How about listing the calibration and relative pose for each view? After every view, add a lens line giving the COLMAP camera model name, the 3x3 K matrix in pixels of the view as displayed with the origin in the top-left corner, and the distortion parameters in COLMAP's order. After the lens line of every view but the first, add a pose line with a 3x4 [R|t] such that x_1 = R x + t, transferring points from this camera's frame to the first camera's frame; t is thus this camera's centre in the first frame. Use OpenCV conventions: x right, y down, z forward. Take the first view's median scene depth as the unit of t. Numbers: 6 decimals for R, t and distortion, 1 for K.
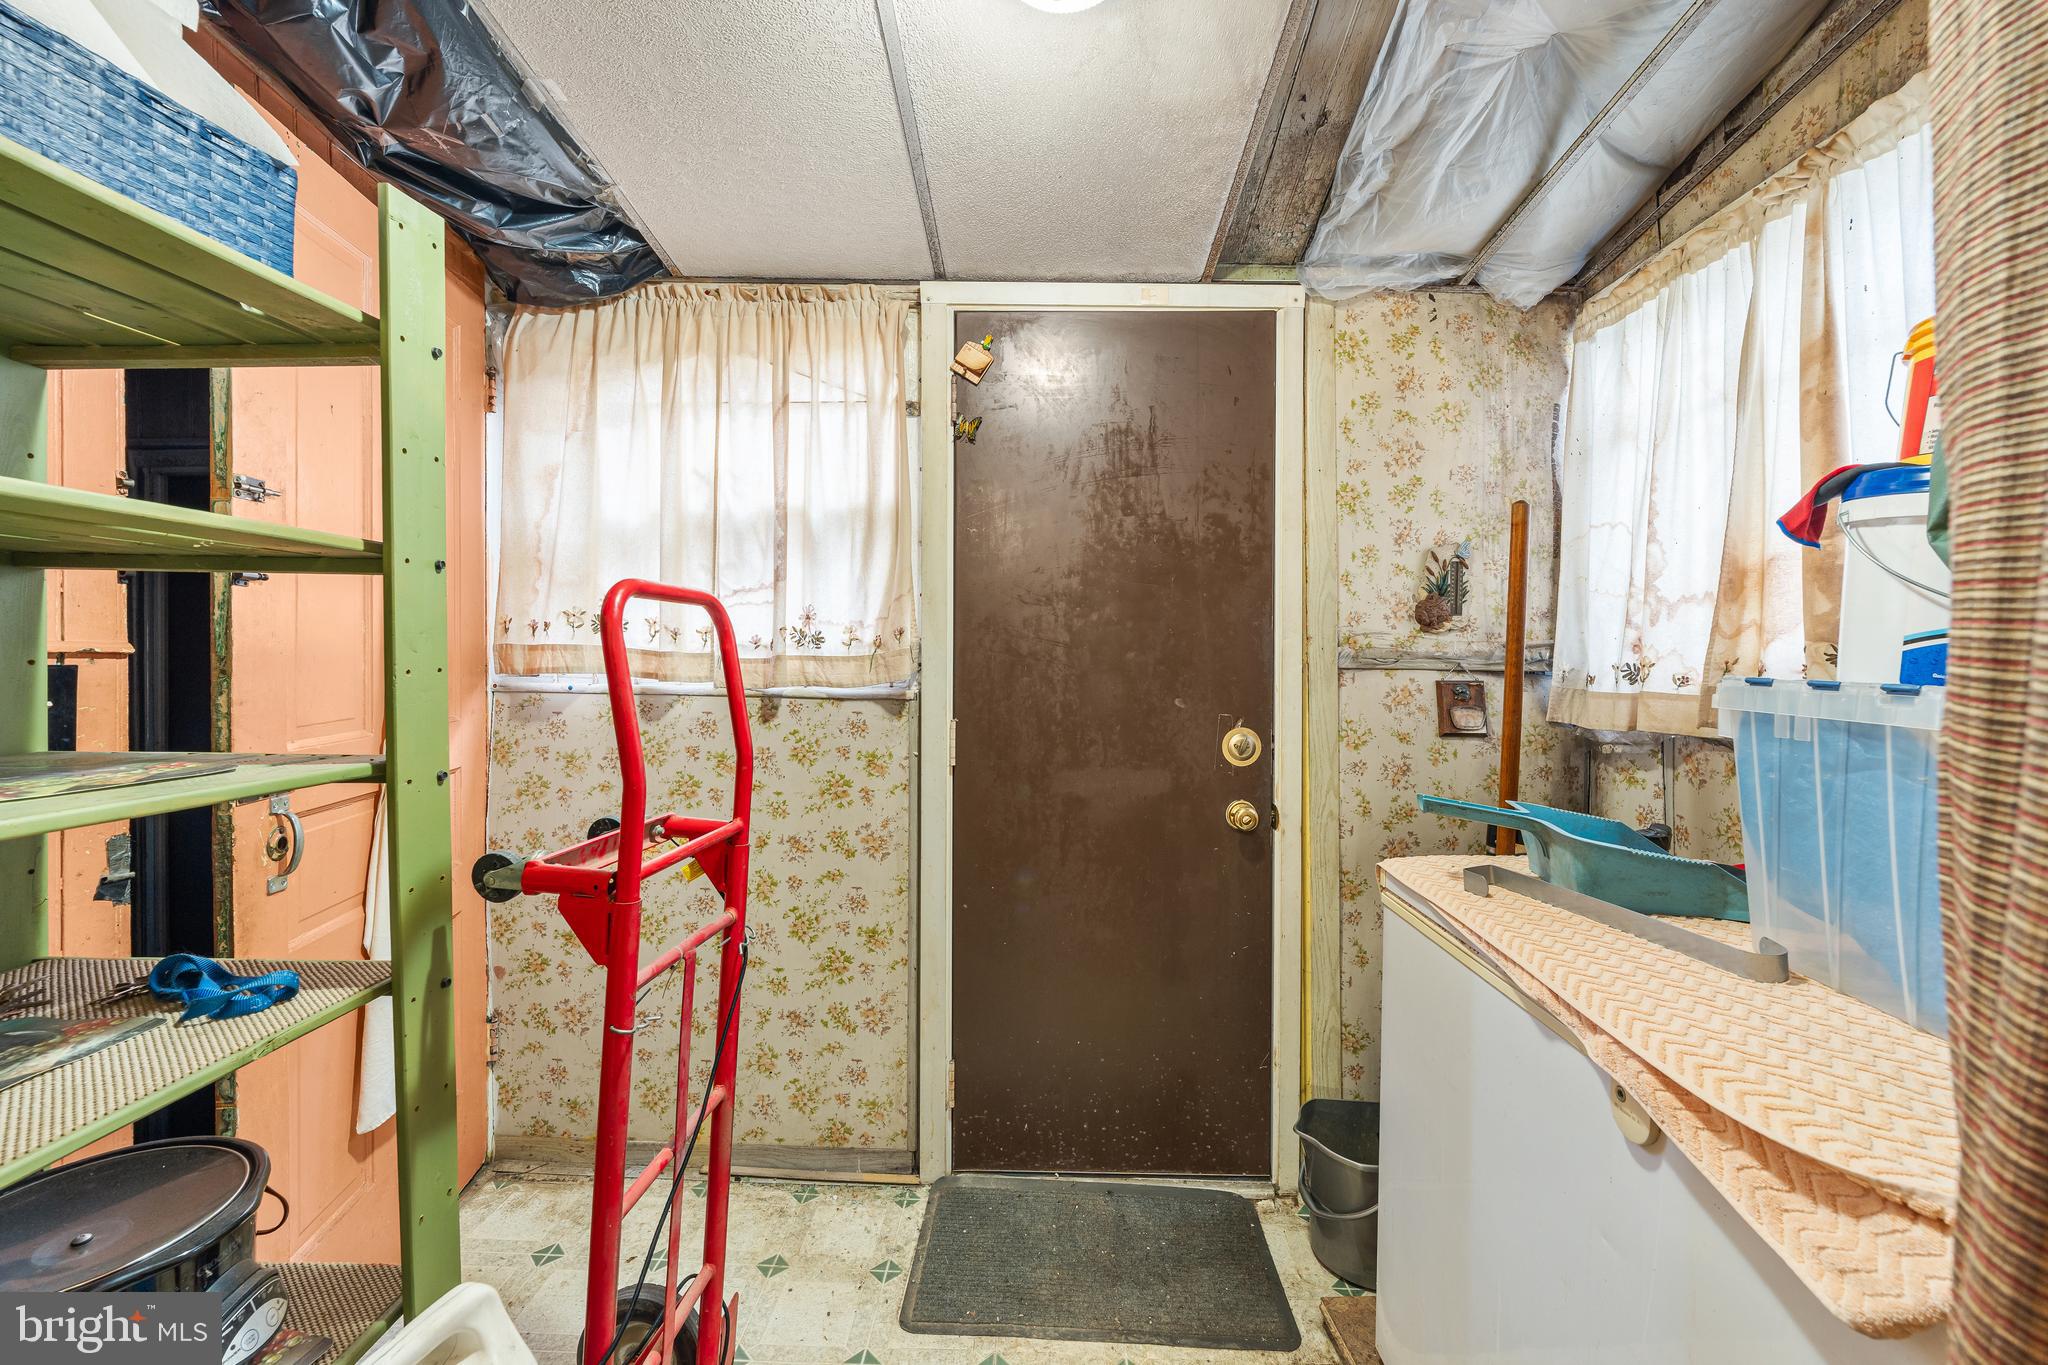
lens RADIAL K [[833.9, 0, 1028.5], [0, 833.9, 669.0], [0, 0, 1]] dist [0.000665, -0.000583]
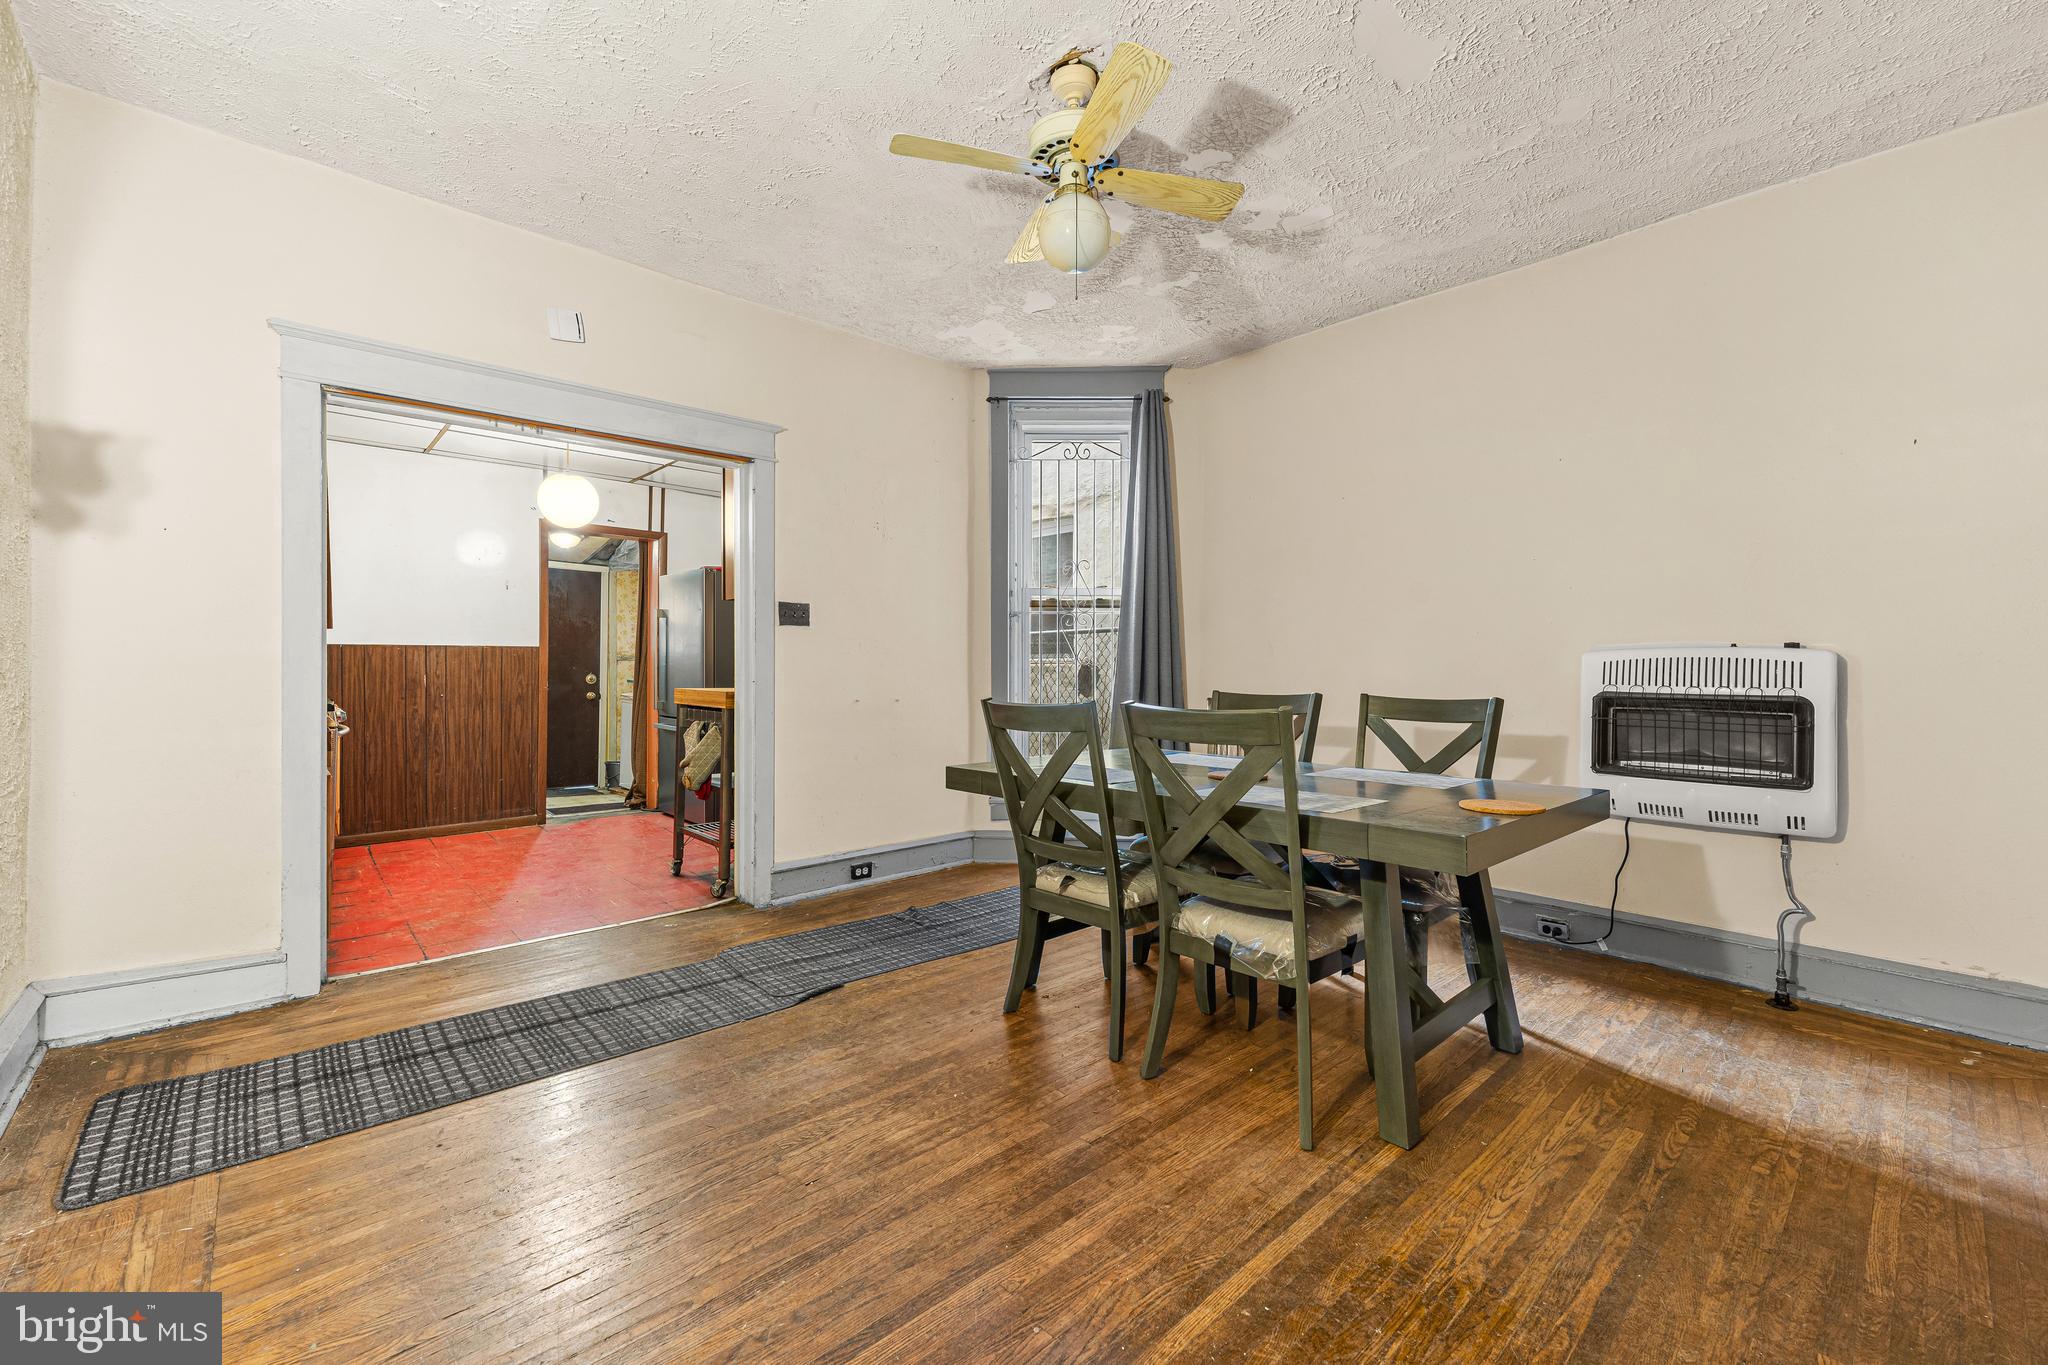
lens RADIAL K [[833.9, 0, 1031.6], [0, 833.9, 668.2], [0, 0, 1]] dist [0.000665, -0.000583]
pose [[0.708294, 0.008610, 0.705865, -1.087977], [-0.006609, 0.999963, -0.005565, 0.049019], [-0.705887, -0.000724, 0.708325, -3.377135]]
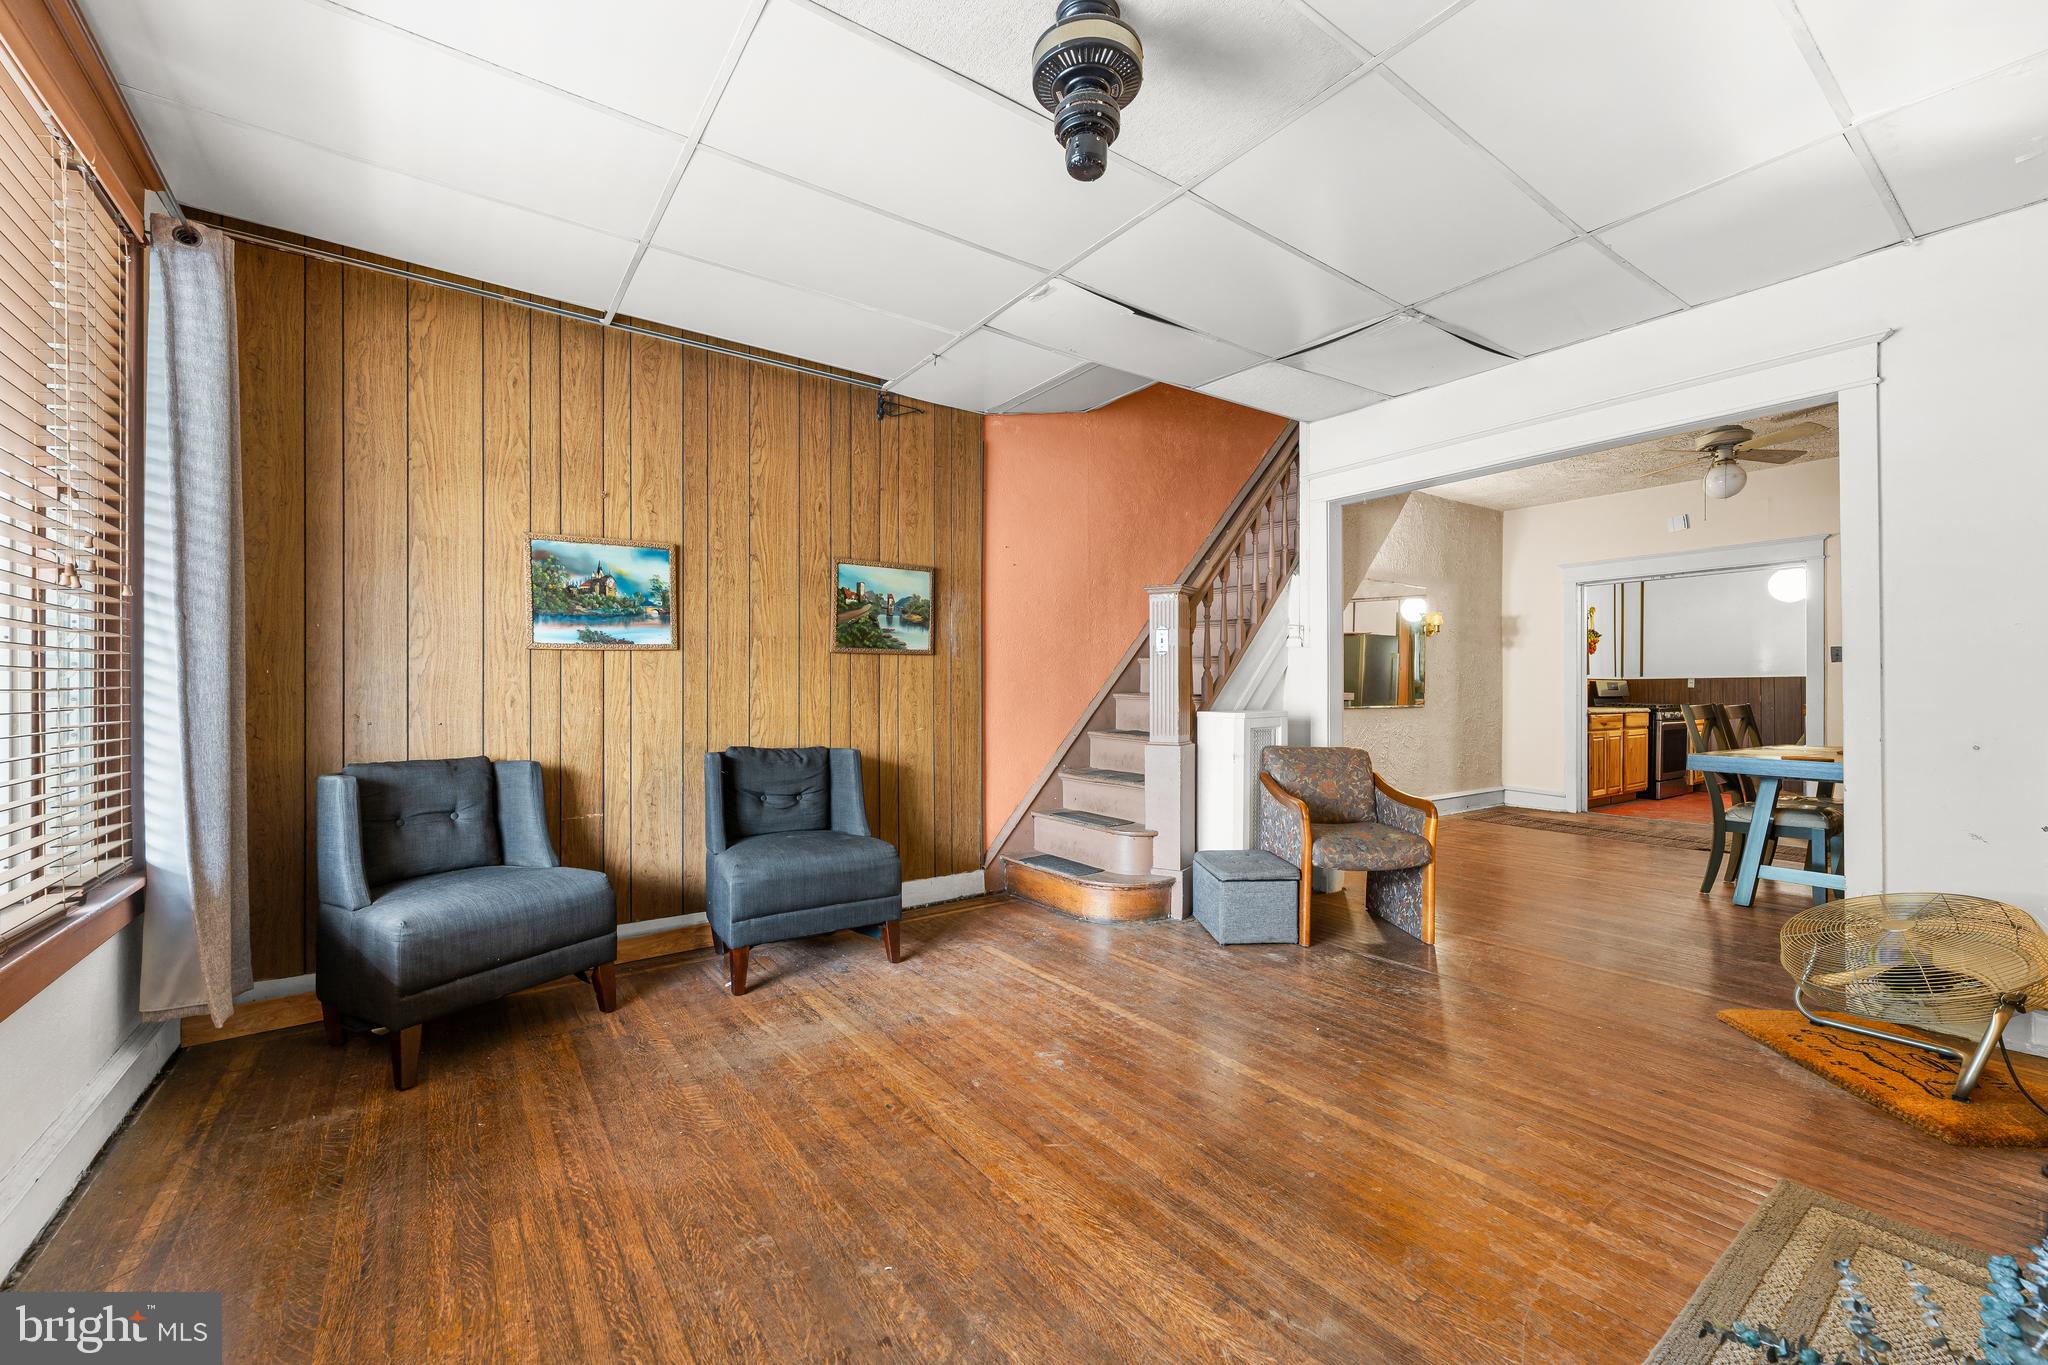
lens RADIAL K [[833.9, 0, 1026.9], [0, 833.9, 686.7], [0, 0, 1]] dist [0.000665, -0.000583]
pose [[0.619256, 0.003360, -0.785182, 0.498861], [-0.005986, 0.999982, -0.000441, 0.048433], [0.785166, 0.004974, 0.619265, -5.818839]]
